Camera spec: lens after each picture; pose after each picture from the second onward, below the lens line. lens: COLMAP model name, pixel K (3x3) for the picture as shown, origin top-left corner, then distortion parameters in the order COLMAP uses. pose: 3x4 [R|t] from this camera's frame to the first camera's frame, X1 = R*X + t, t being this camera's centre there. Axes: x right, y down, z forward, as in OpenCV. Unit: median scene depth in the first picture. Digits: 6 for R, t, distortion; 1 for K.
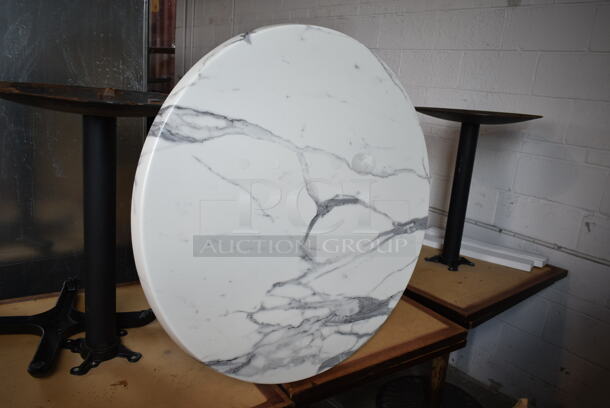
lens RADIAL K [[463.9, 0, 304.0], [0, 463.9, 202.4], [0, 0, 1]] dist [-0.009278, 0.009112]
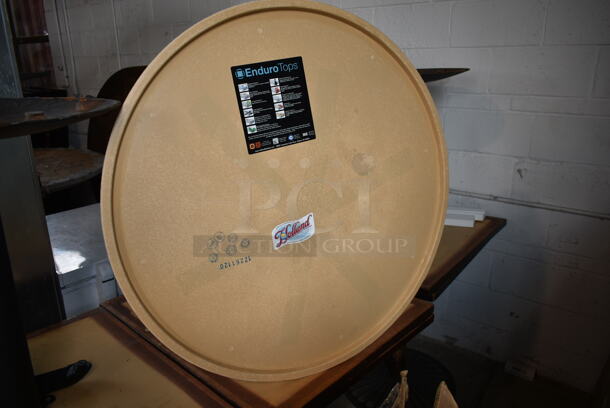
lens RADIAL K [[463.9, 0, 303.5], [0, 463.9, 202.3], [0, 0, 1]] dist [-0.009278, 0.009112]
pose [[0.971441, -0.164216, 0.171275, -0.026938], [0.153527, 0.985371, 0.073977, -0.032040], [-0.180917, -0.045569, 0.982442, 0.090887]]
